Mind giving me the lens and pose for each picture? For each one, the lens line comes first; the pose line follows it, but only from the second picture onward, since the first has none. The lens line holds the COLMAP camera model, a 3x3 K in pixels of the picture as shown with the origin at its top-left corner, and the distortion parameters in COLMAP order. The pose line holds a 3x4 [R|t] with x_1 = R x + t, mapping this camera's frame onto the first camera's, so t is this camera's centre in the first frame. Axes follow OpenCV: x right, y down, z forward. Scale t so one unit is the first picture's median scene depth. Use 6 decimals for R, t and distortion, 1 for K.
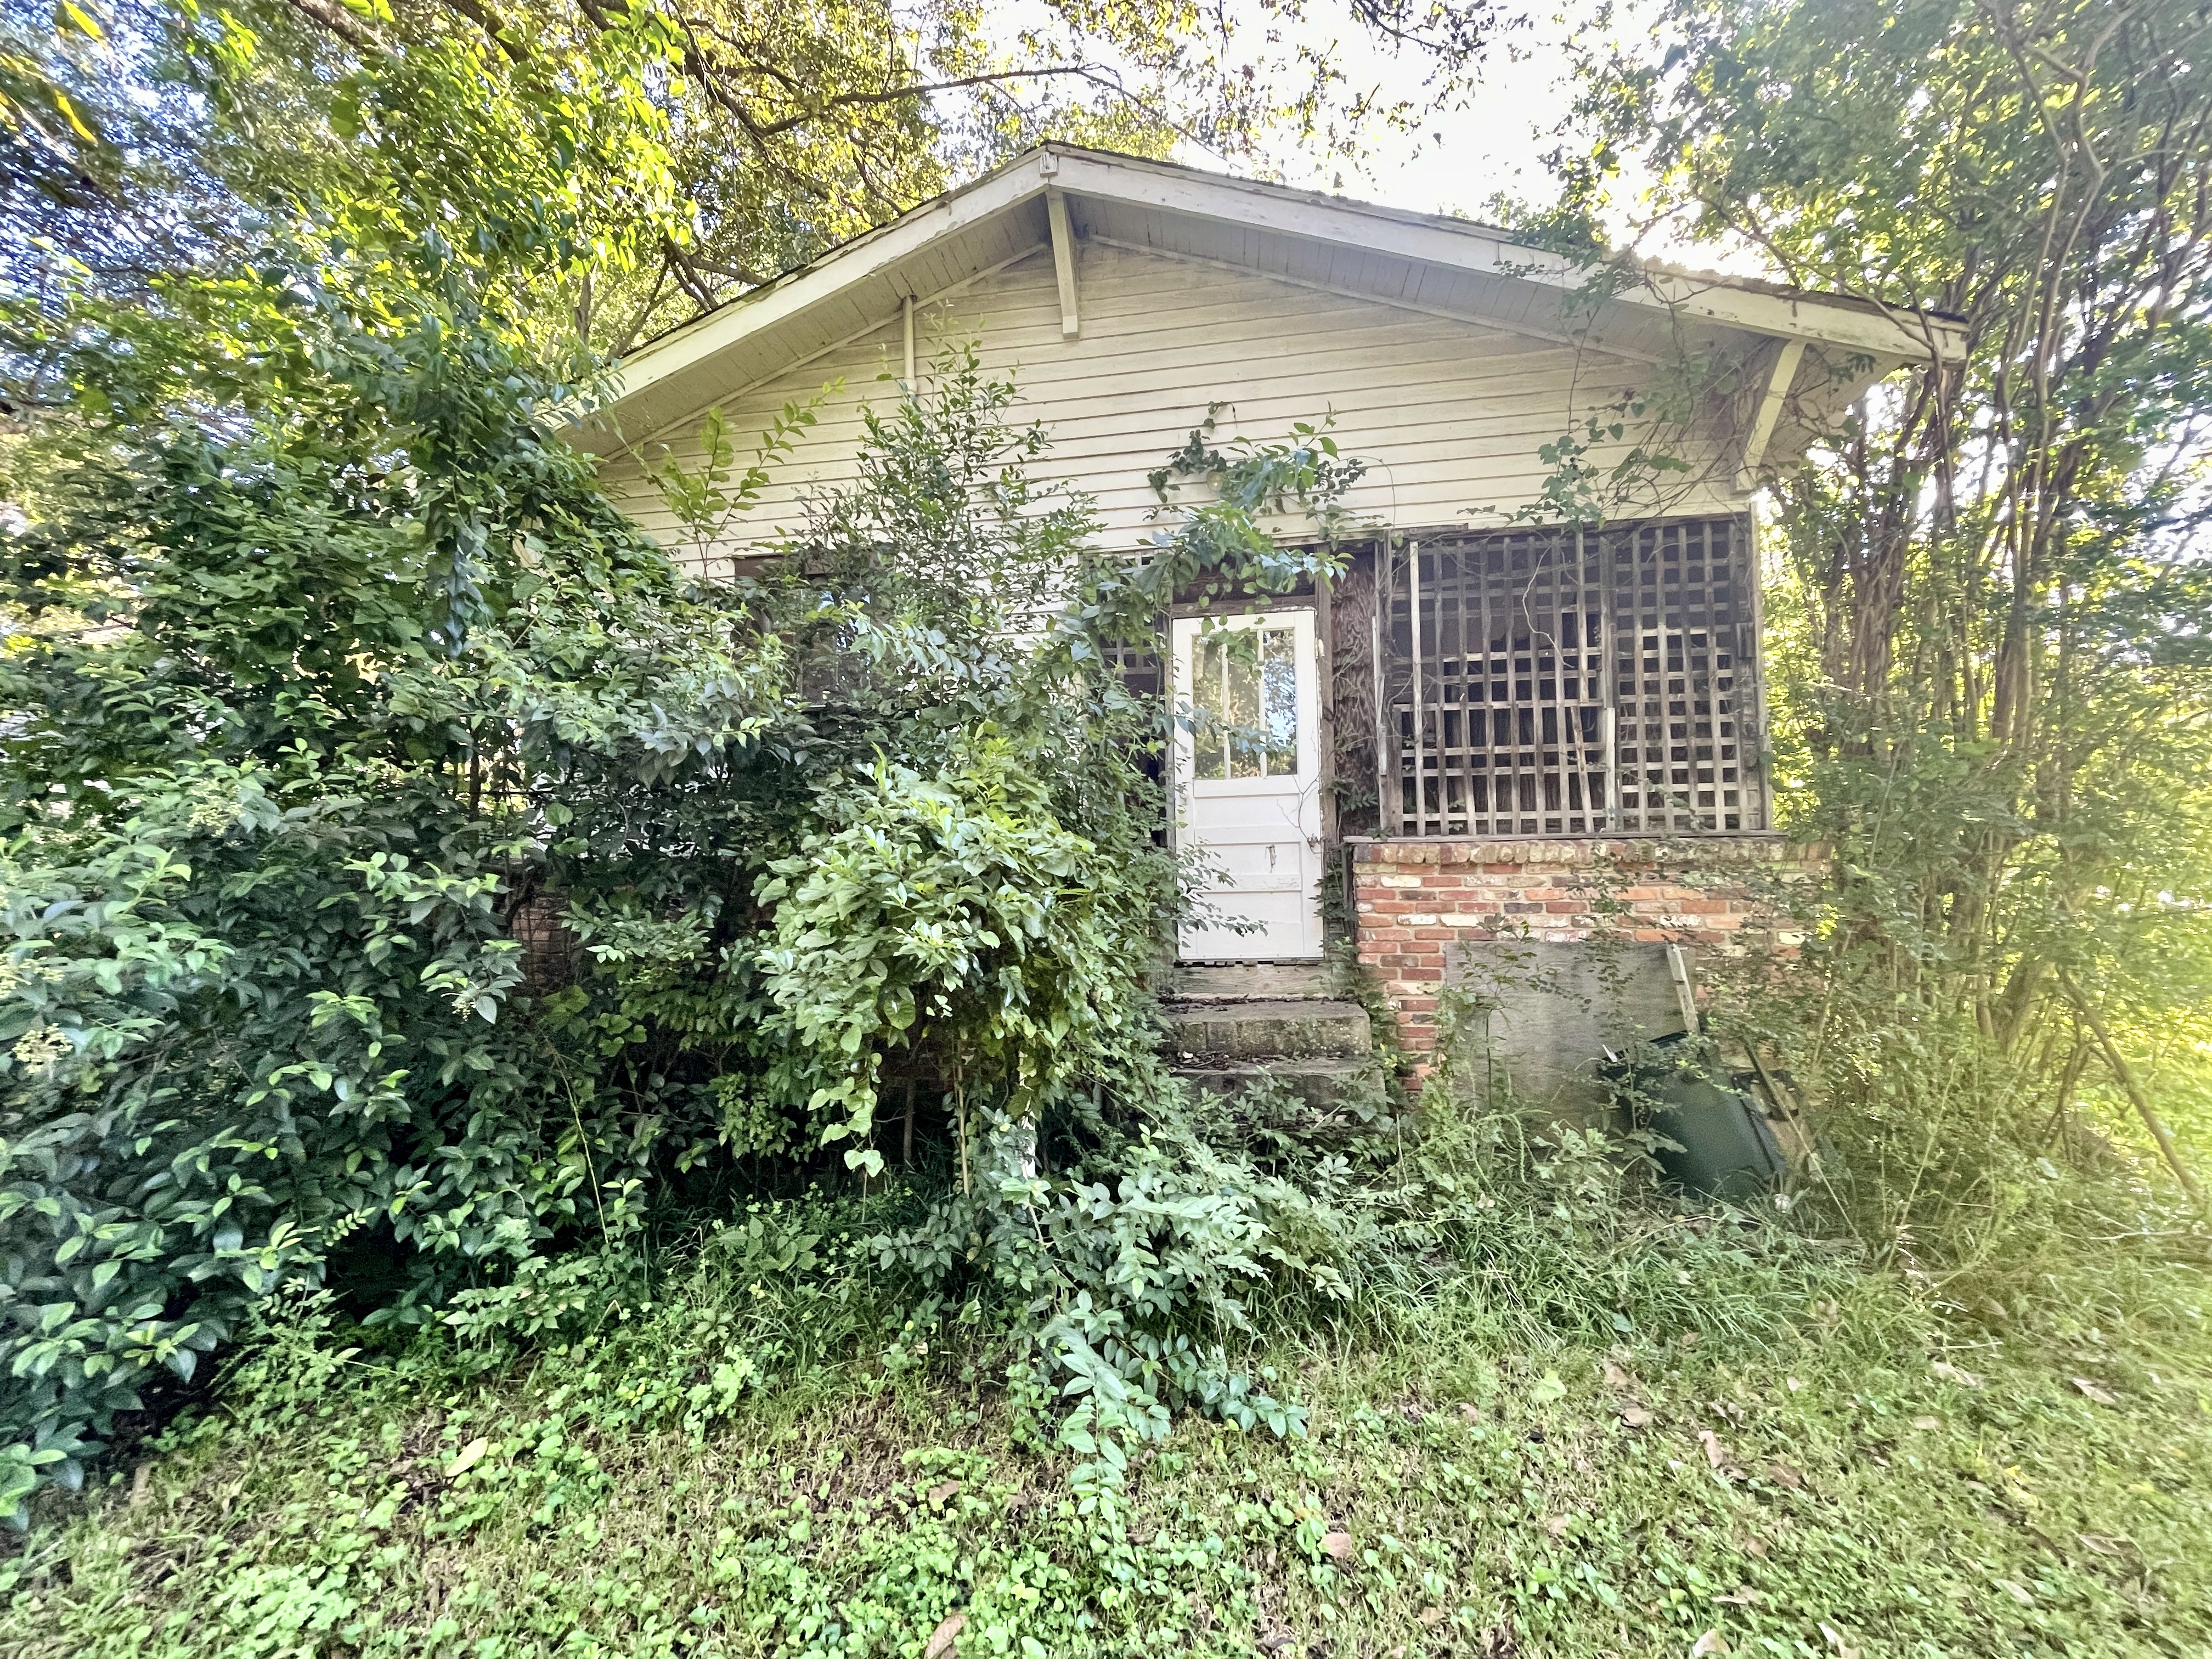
lens RADIAL K [[898.3, 0, 1096.4], [0, 898.3, 829.4], [0, 0, 1]] dist [0.006066, -0.000197]
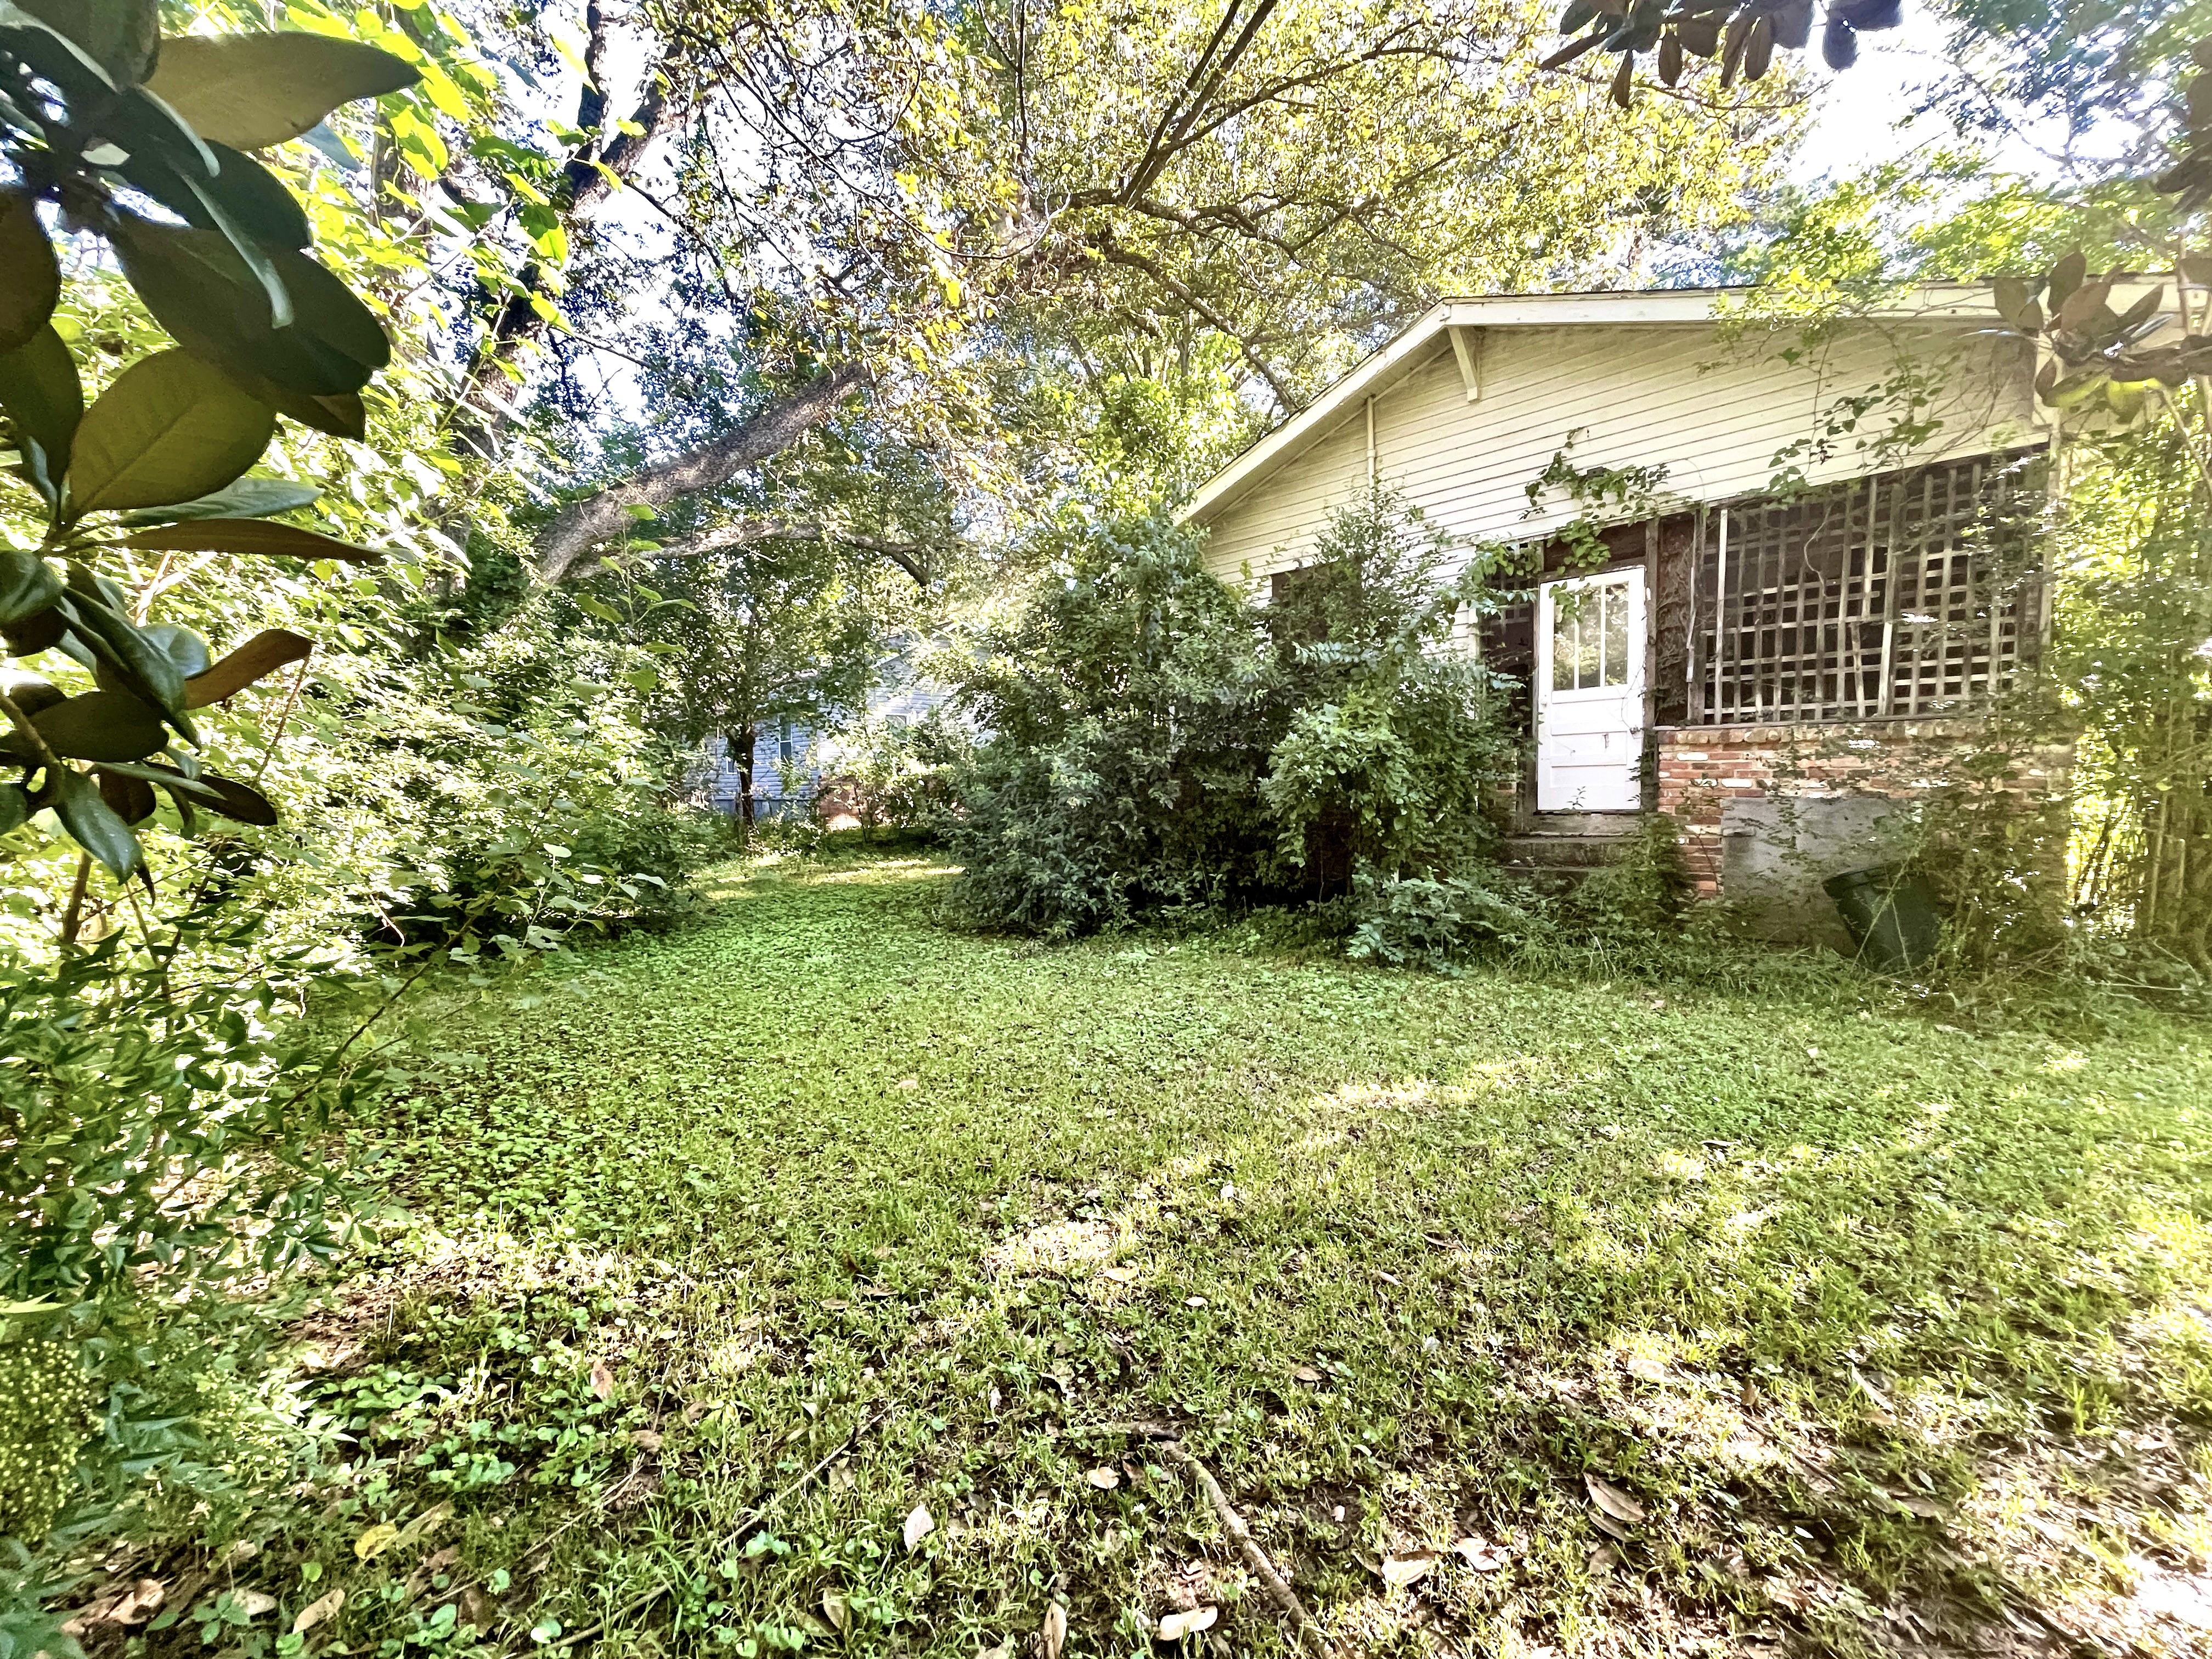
lens RADIAL K [[898.3, 0, 1096.4], [0, 898.3, 829.4], [0, 0, 1]] dist [0.006066, -0.000197]
pose [[0.810573, 0.032944, -0.584711, 0.410627], [0.030746, 0.994646, 0.098664, 0.001698], [0.584831, -0.097951, 0.805220, -0.742809]]
